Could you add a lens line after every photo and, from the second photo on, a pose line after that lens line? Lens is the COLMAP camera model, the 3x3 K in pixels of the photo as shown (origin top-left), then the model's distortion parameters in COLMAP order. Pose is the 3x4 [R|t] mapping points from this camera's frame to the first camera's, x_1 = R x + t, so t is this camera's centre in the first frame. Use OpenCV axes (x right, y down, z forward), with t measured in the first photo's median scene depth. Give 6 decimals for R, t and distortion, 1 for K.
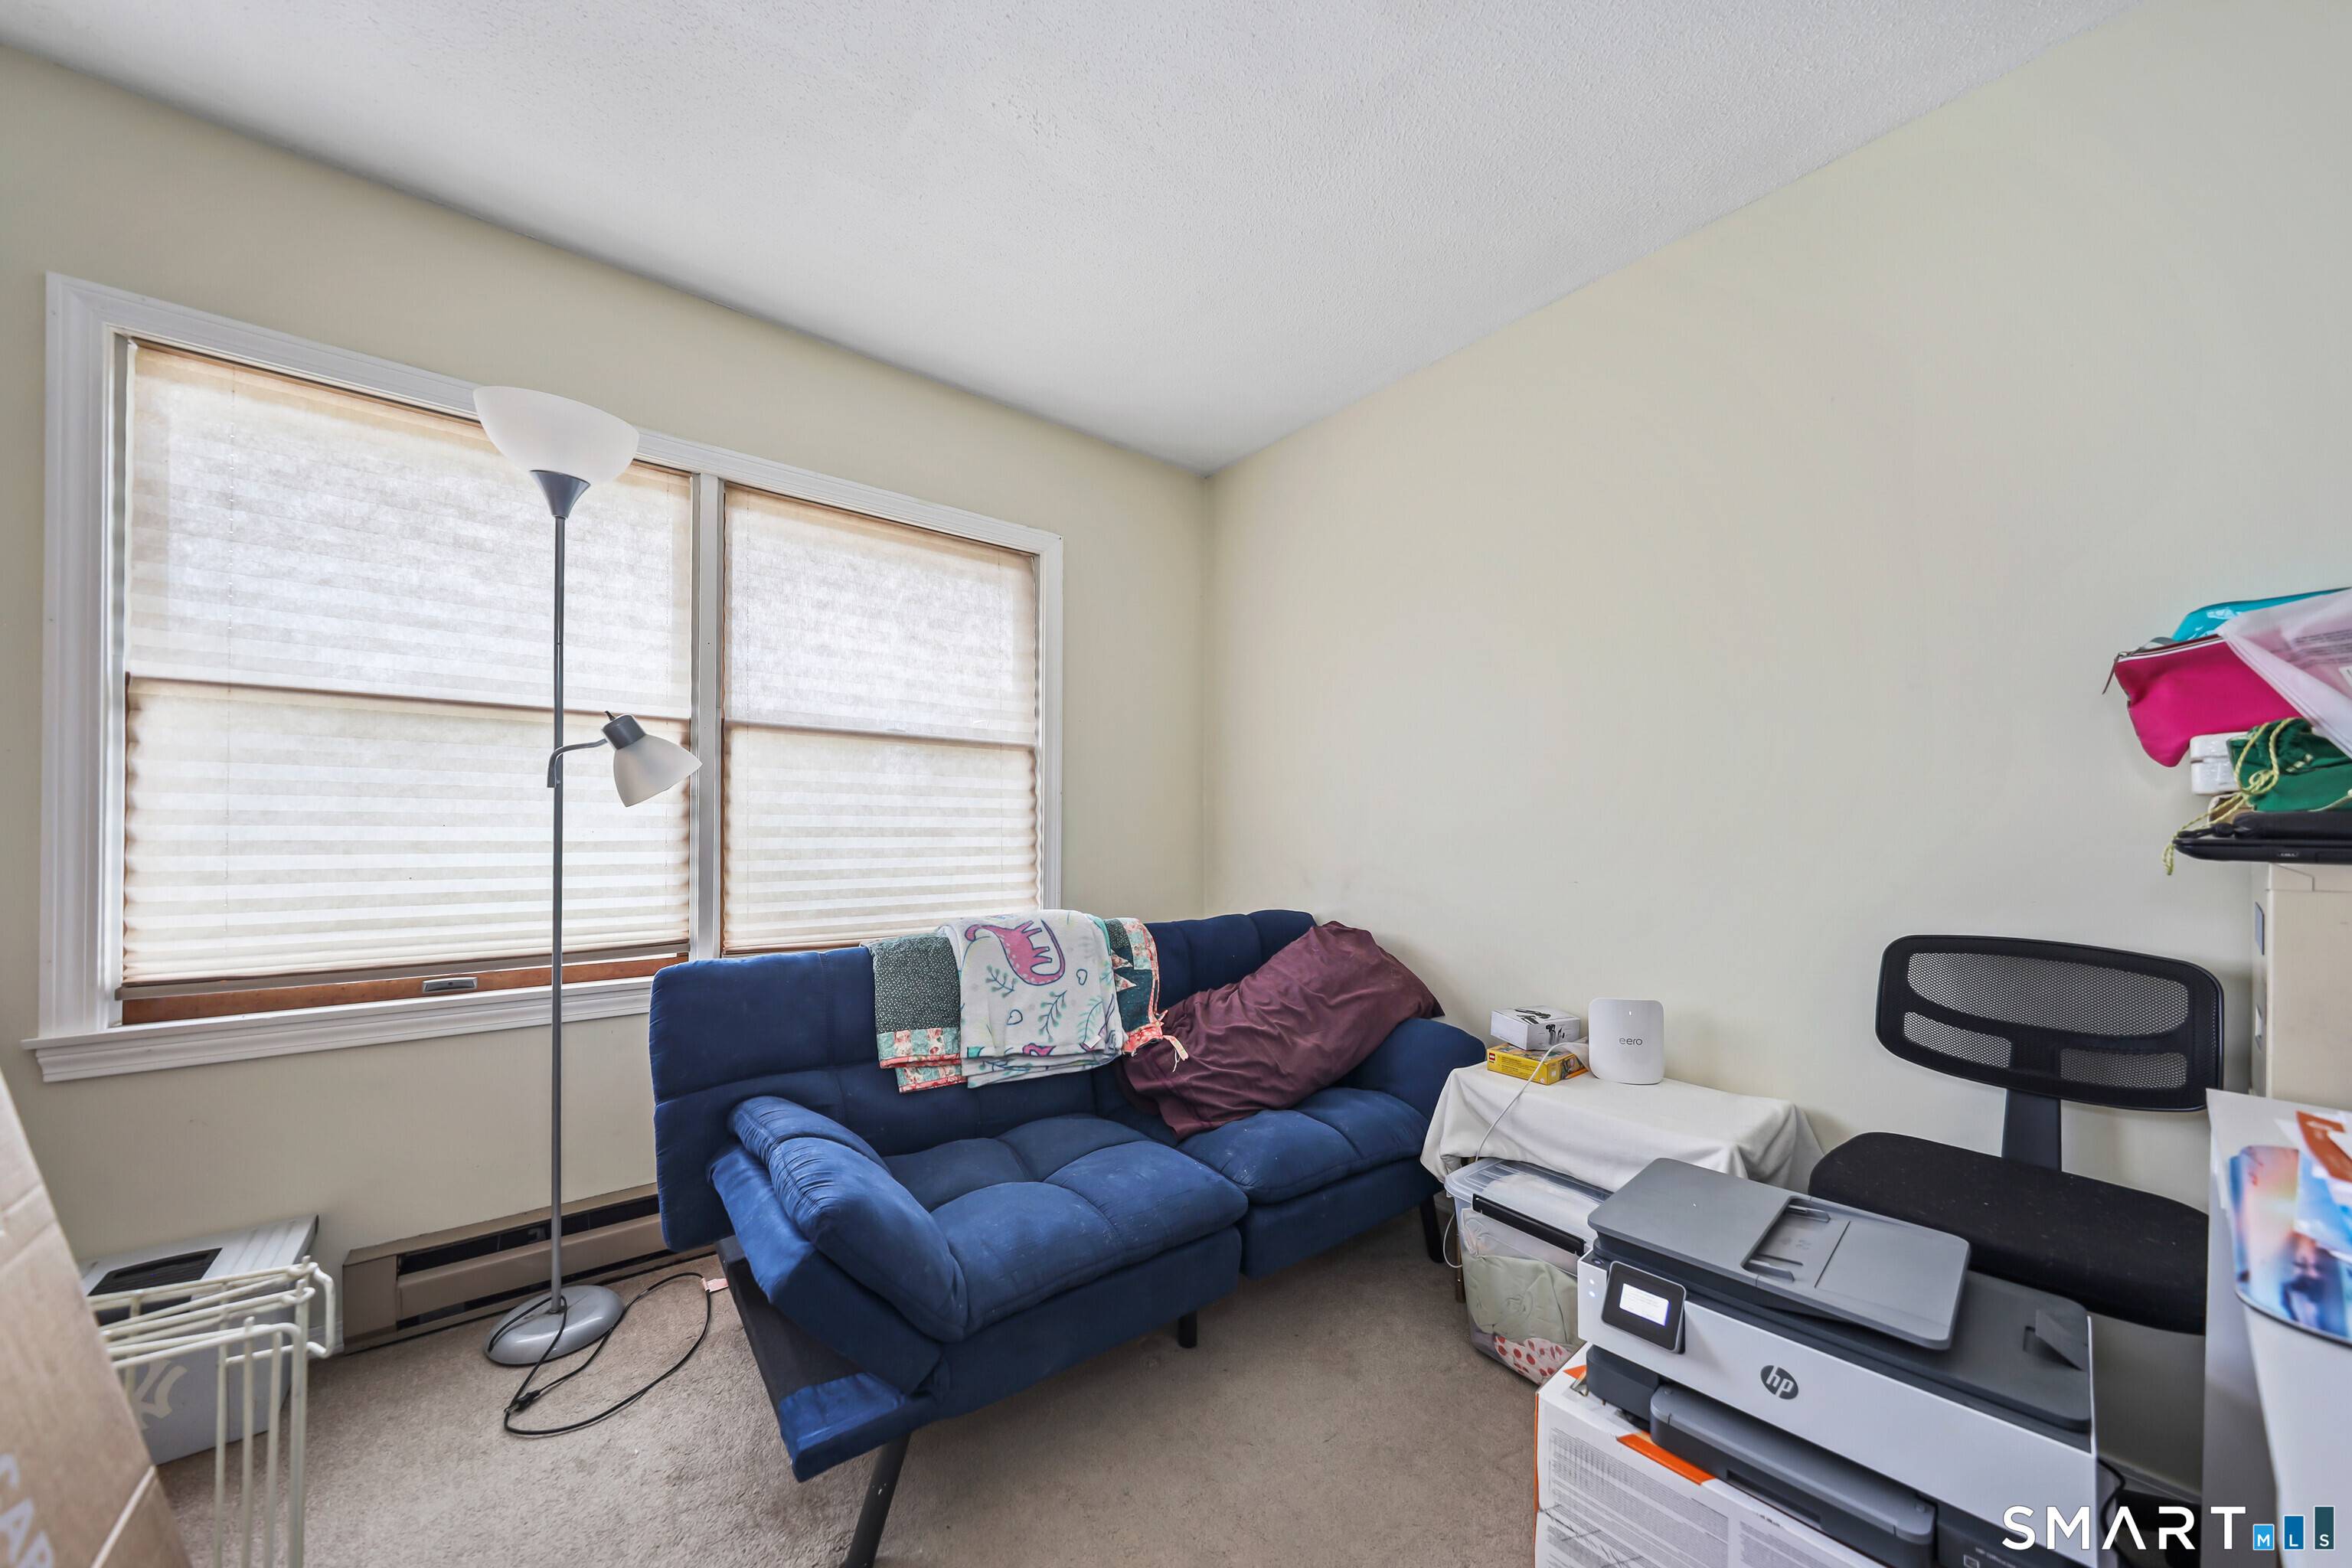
lens RADIAL K [[836.9, 0, 1167.5], [0, 836.9, 845.4], [0, 0, 1]] dist [0.000331, -0.000026]
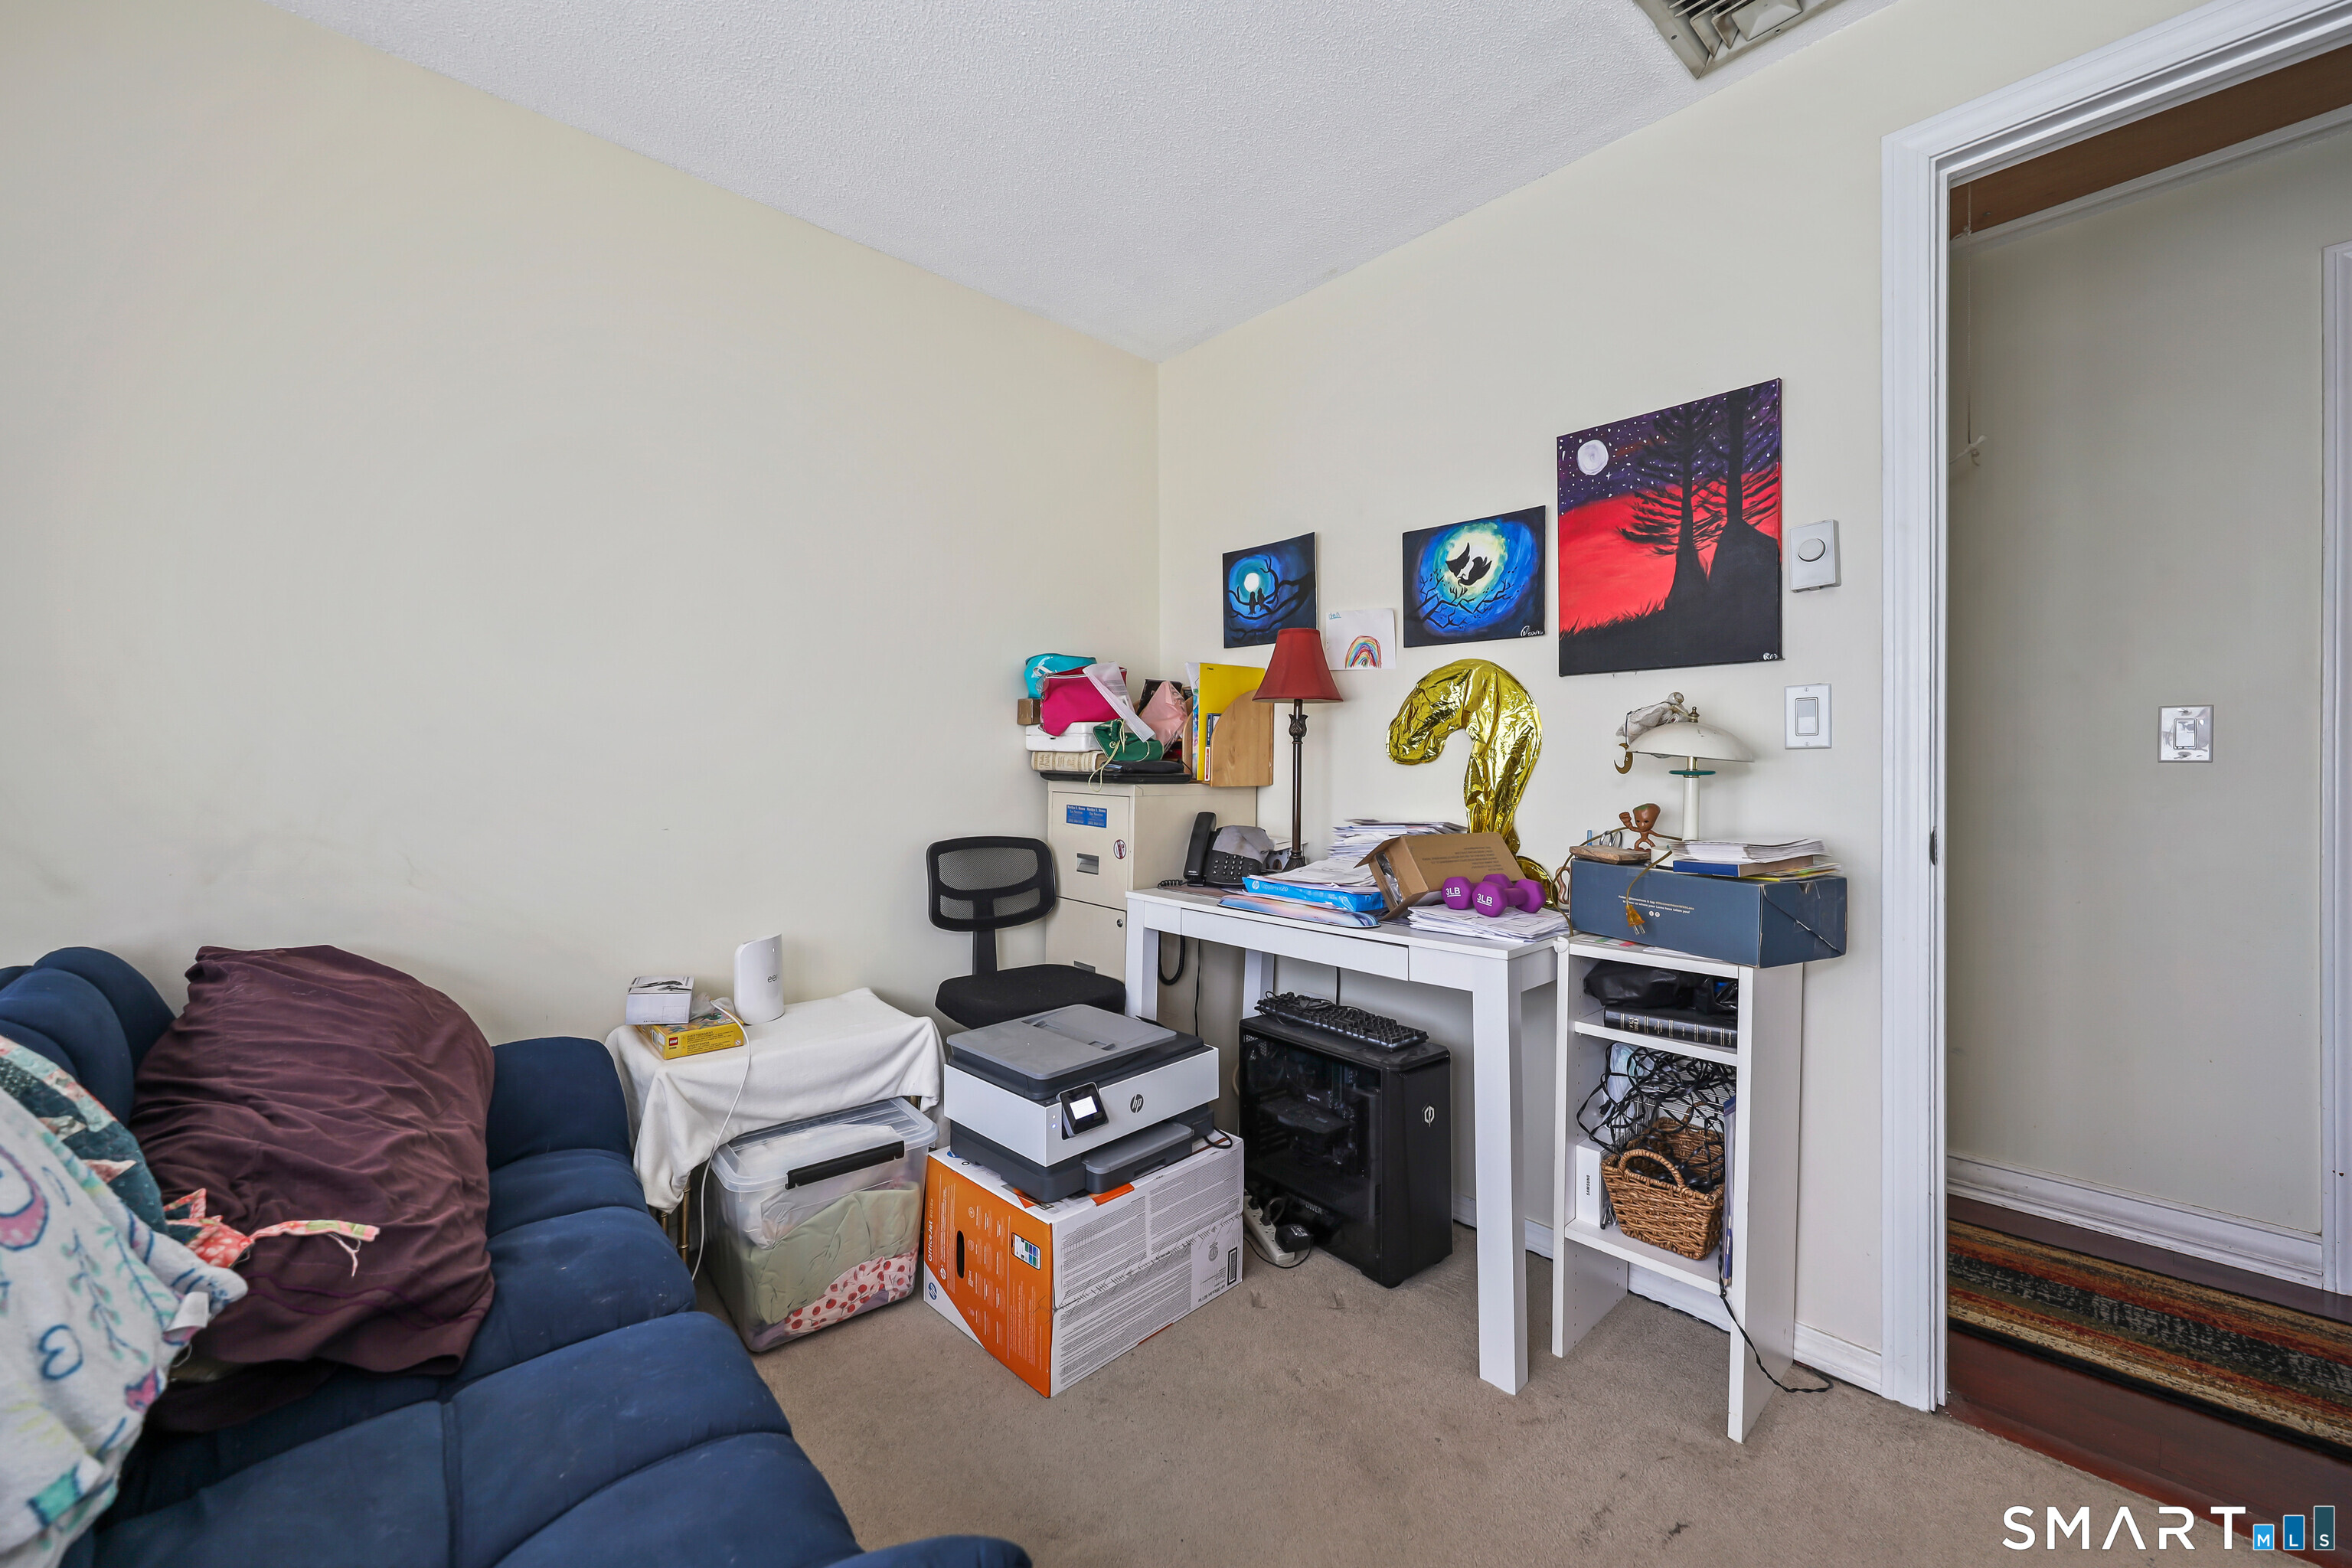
lens RADIAL K [[941.9, 0, 1176.0], [0, 941.9, 784.0], [0, 0, 1]] dist [-0.000820, -0.000206]
pose [[-0.089801, -0.028974, 0.995538, -0.853443], [0.023271, 0.999243, 0.031181, -0.039417], [-0.995688, 0.025967, -0.089059, 0.813169]]
